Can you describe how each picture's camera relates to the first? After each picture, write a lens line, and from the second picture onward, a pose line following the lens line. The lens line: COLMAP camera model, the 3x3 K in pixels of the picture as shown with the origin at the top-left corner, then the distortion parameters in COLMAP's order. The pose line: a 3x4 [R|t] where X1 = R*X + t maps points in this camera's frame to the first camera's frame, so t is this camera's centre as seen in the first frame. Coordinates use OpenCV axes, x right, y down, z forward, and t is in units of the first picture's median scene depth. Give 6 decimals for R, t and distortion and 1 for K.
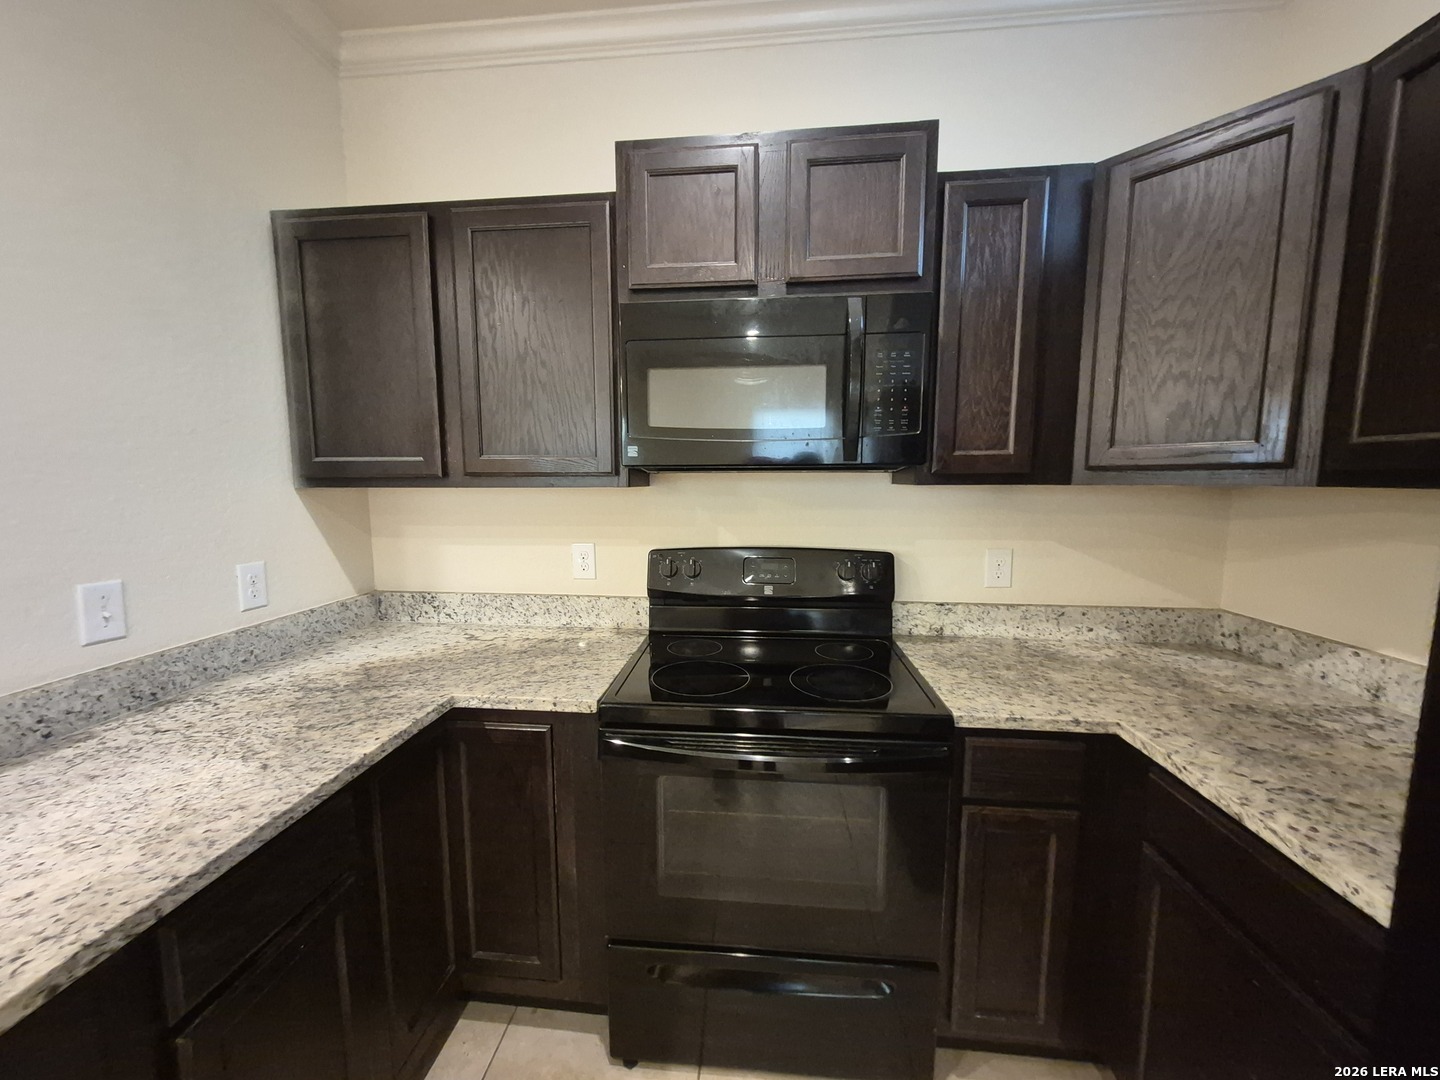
lens RADIAL K [[571.7, 0, 707.8], [0, 571.7, 542.7], [0, 0, 1]] dist [0.000955, 0.002991]
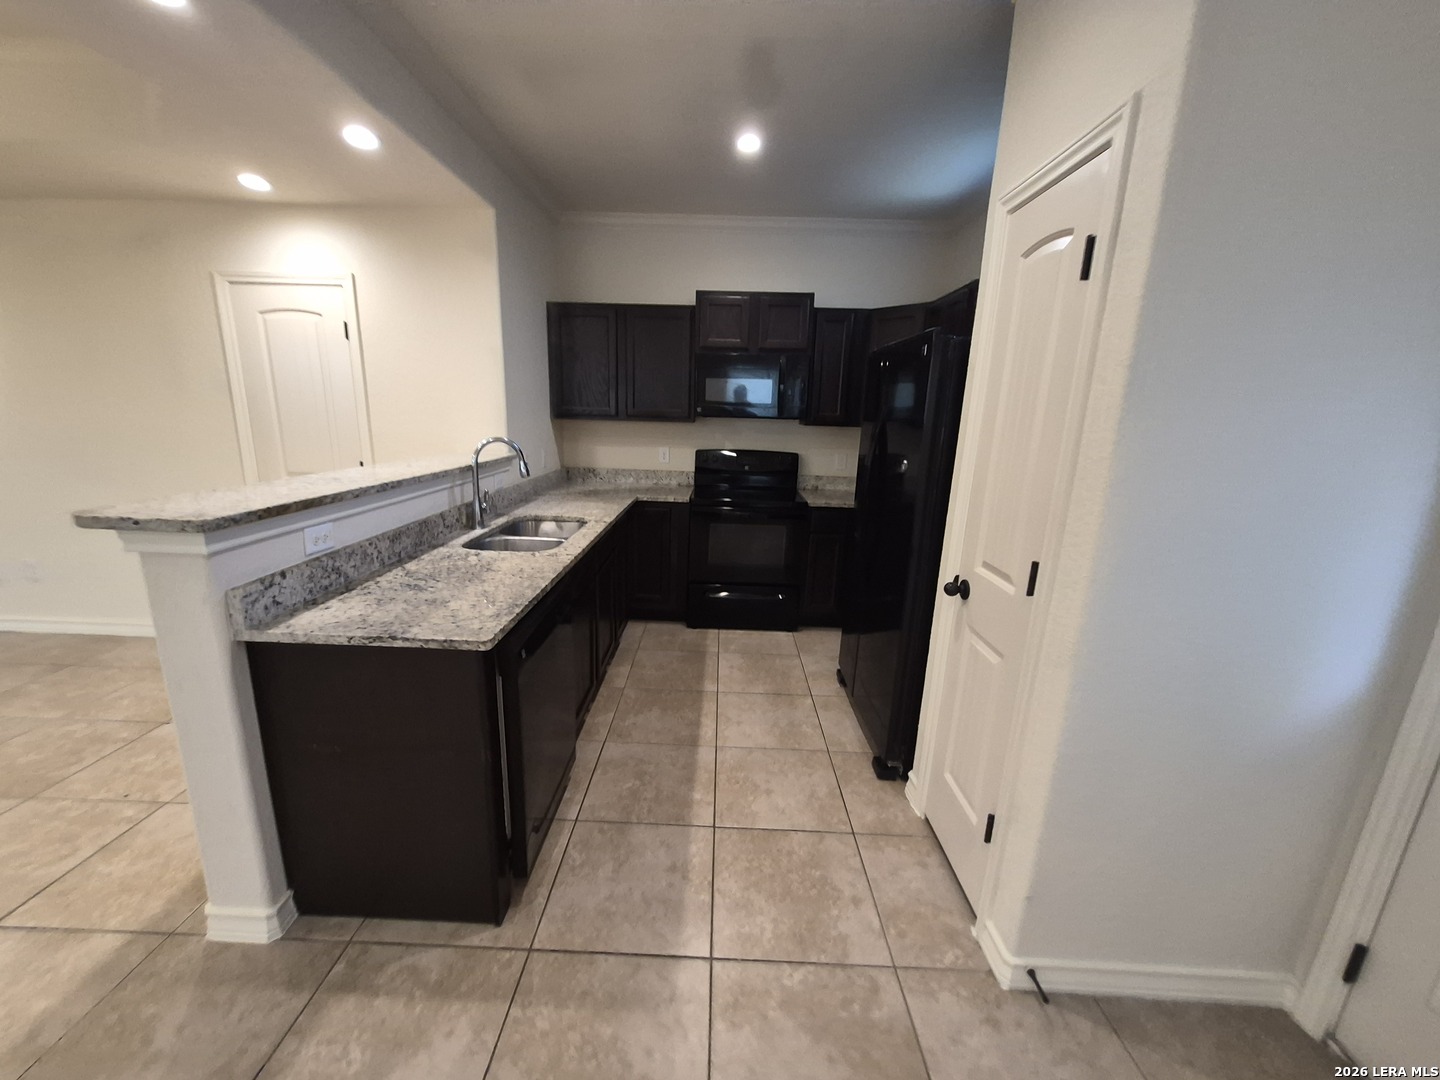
lens RADIAL K [[560.3, 0, 714.4], [0, 560.3, 539.8], [0, 0, 1]] dist [-0.001356, 0.000062]
pose [[0.996157, 0.011825, 0.086788, -0.345170], [-0.022247, 0.992510, 0.120121, 0.156147], [-0.084718, -0.121590, 0.988958, -2.049555]]
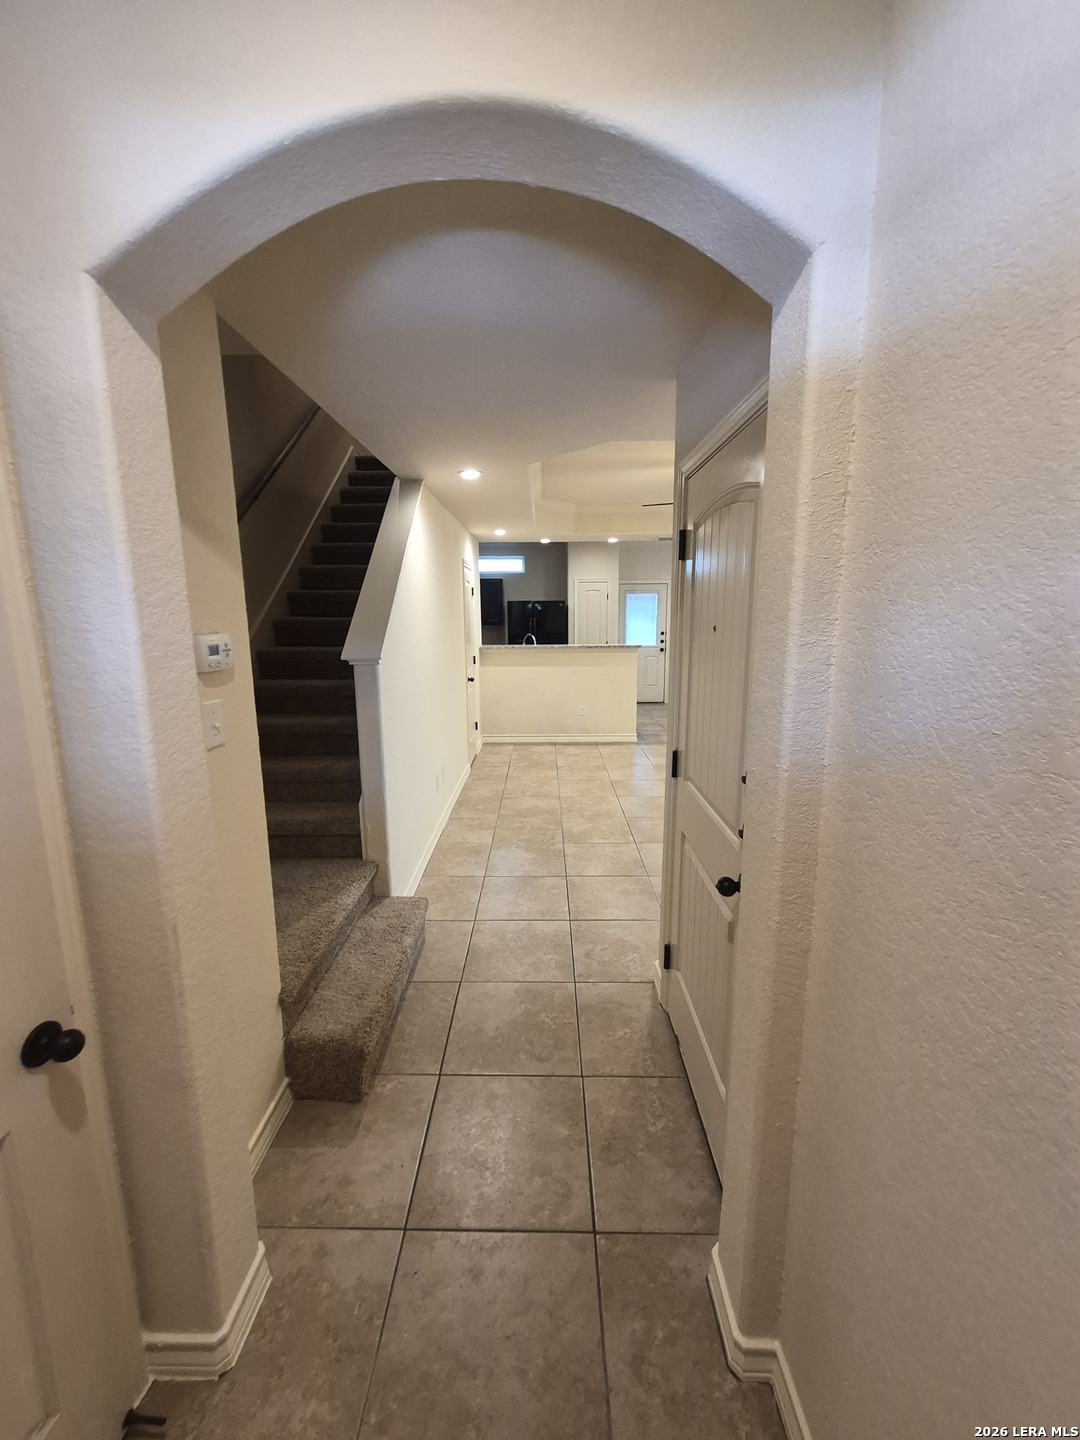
lens RADIAL K [[564.2, 0, 535.6], [0, 564.2, 707.5], [0, 0, 1]] dist [0.008022, -0.000440]
pose [[-0.085323, -0.167225, 0.982220, -7.143986], [0.118176, 0.977158, 0.176628, -0.251543], [-0.989320, 0.131145, -0.063612, 0.641457]]
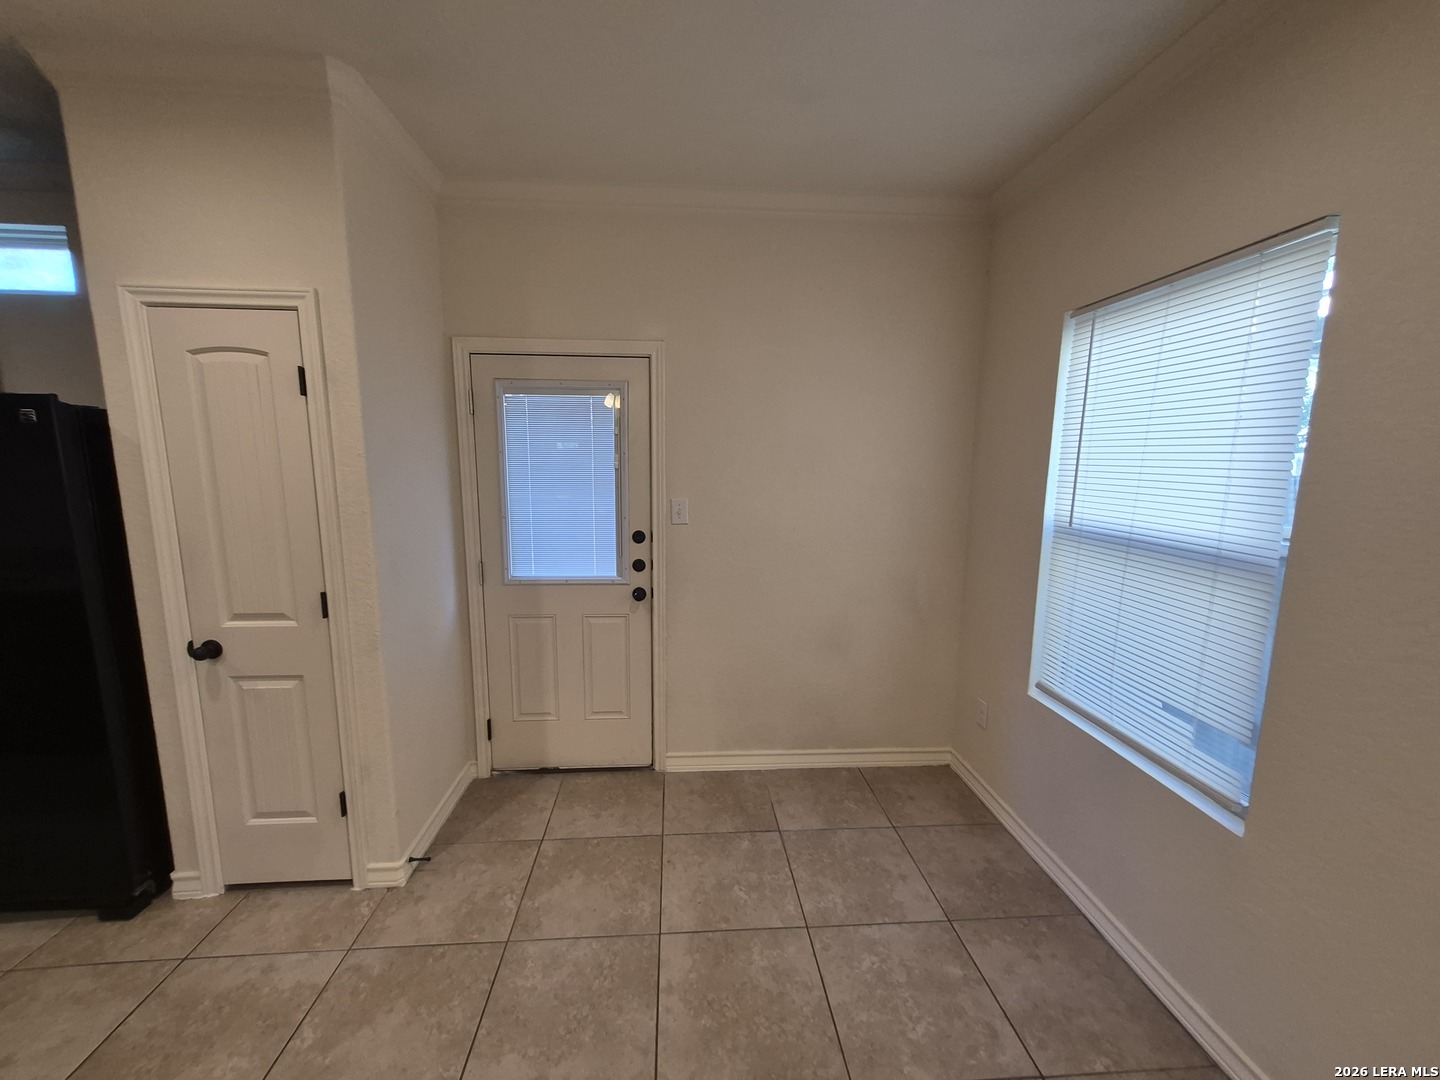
lens RADIAL K [[564.2, 0, 708.7], [0, 564.2, 547.5], [0, 0, 1]] dist [0.008022, -0.000440]
pose [[-0.166110, -0.157575, 0.973436, -1.329542], [0.100855, 0.979259, 0.175727, 0.028980], [-0.980936, 0.127366, -0.146772, -1.797617]]
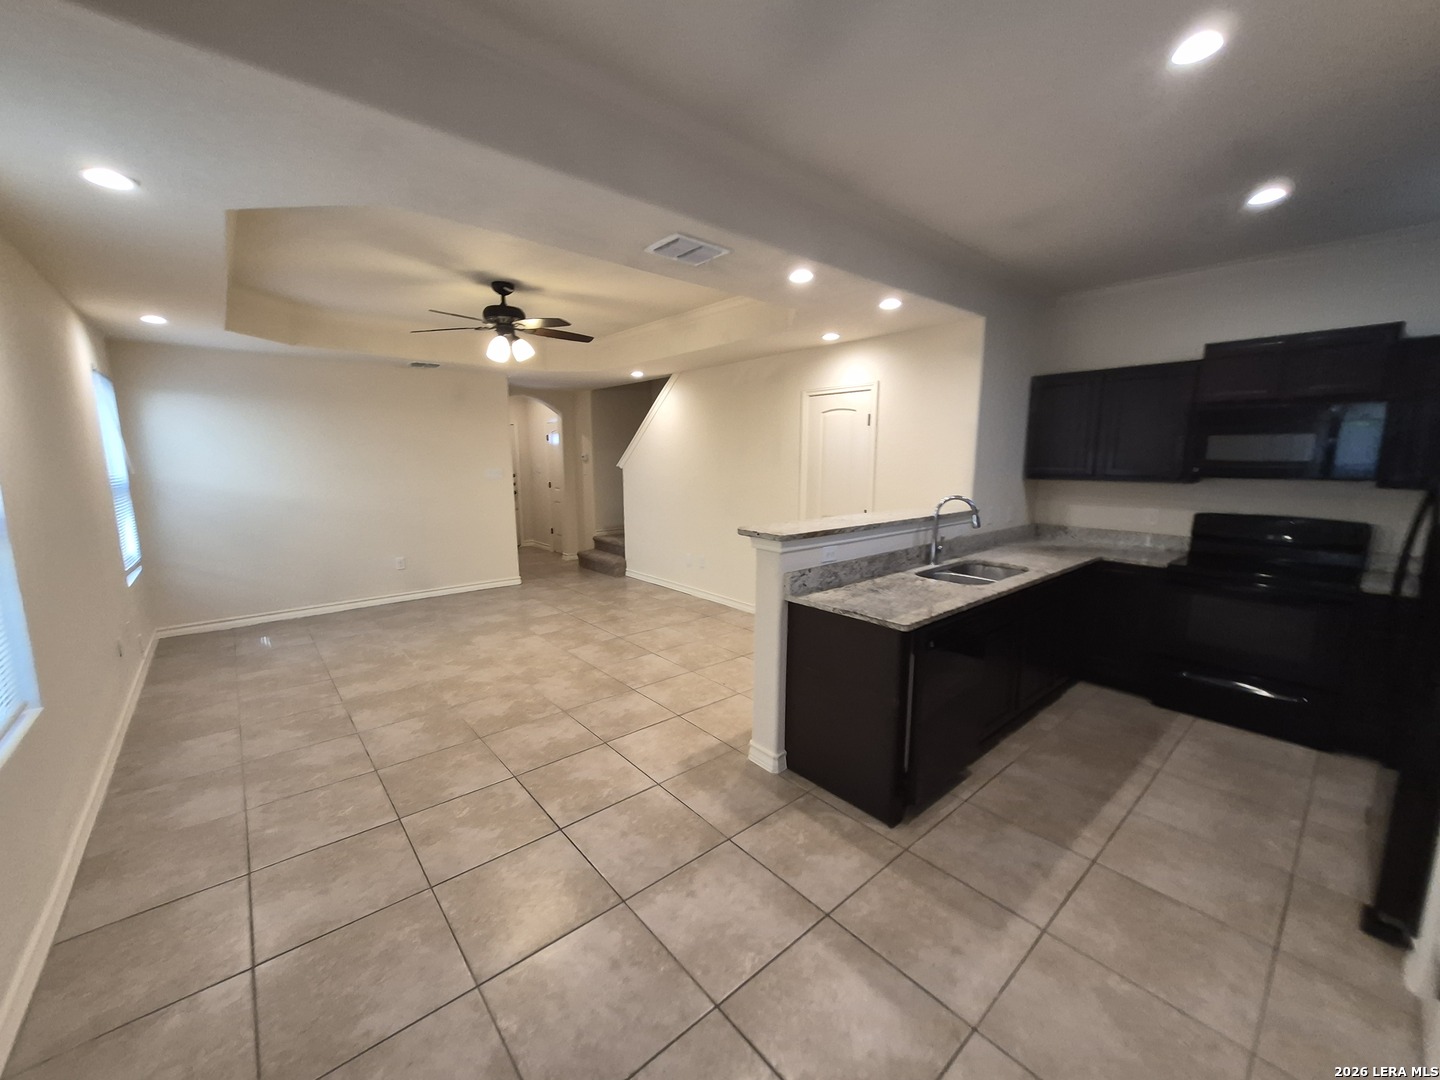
lens RADIAL K [[568.0, 0, 715.7], [0, 568.0, 545.9], [0, 0, 1]] dist [0.009452, 0.000133]
pose [[0.726277, 0.112242, -0.678177, 0.085979], [-0.077017, 0.993654, 0.081976, 0.148668], [0.683074, -0.007306, 0.730313, -2.691319]]
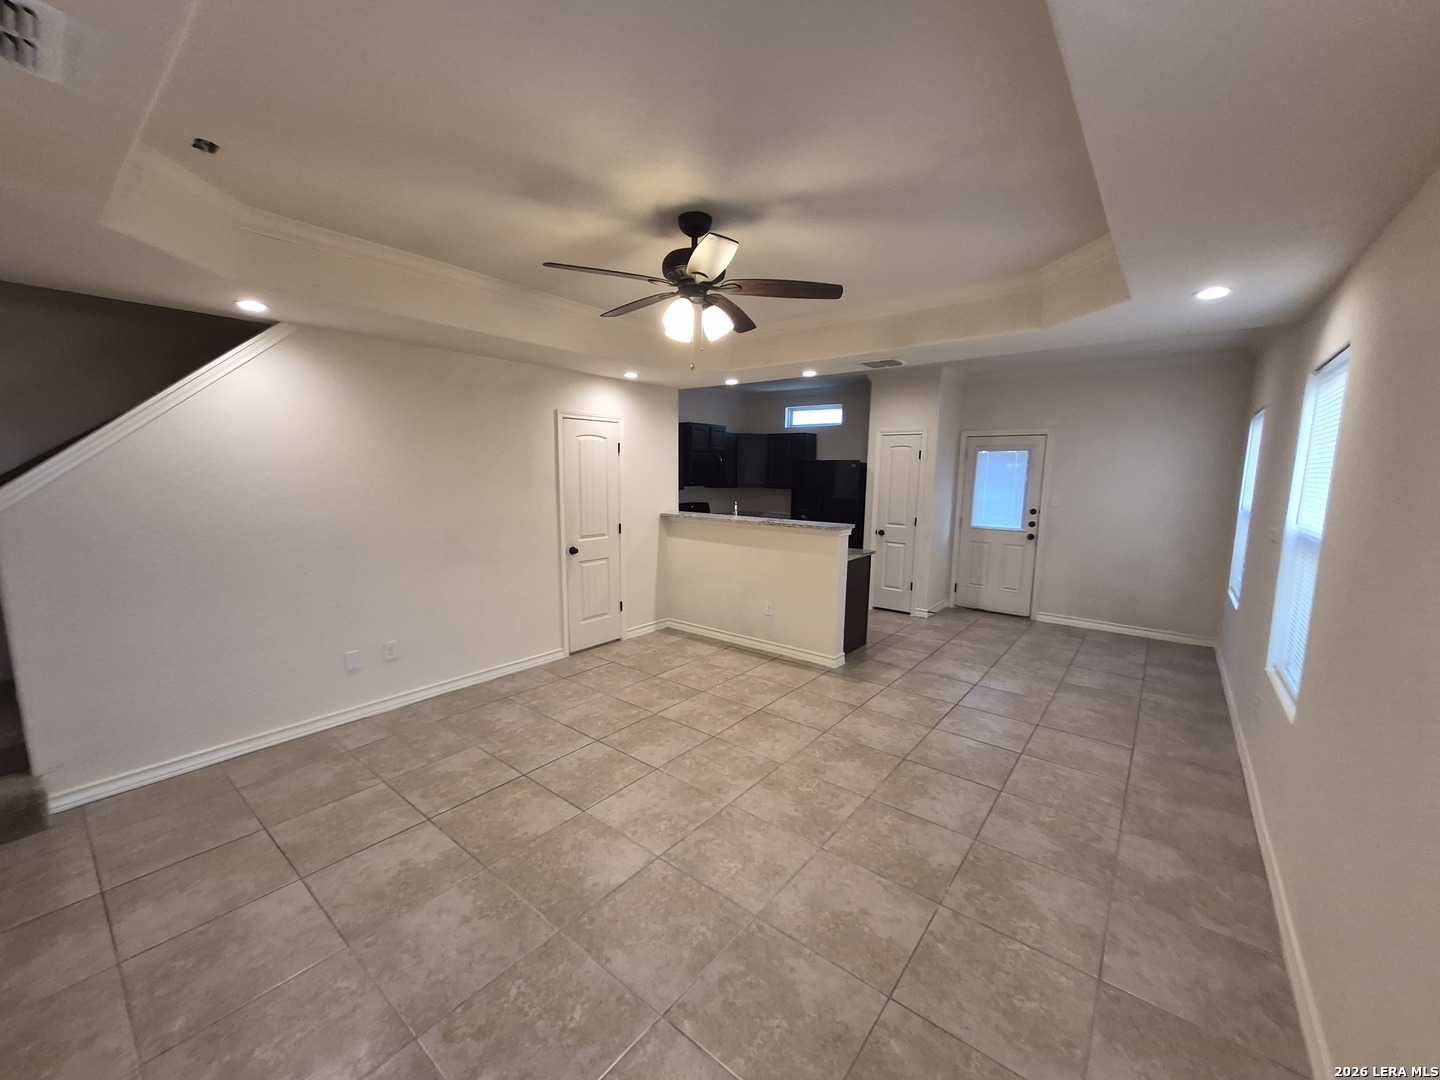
lens RADIAL K [[564.2, 0, 708.7], [0, 564.2, 547.5], [0, 0, 1]] dist [0.008022, -0.000440]
pose [[0.546228, -0.107730, 0.830680, -5.172223], [0.080888, 0.993844, 0.075702, 0.050184], [-0.833722, 0.025842, 0.551579, -2.243405]]
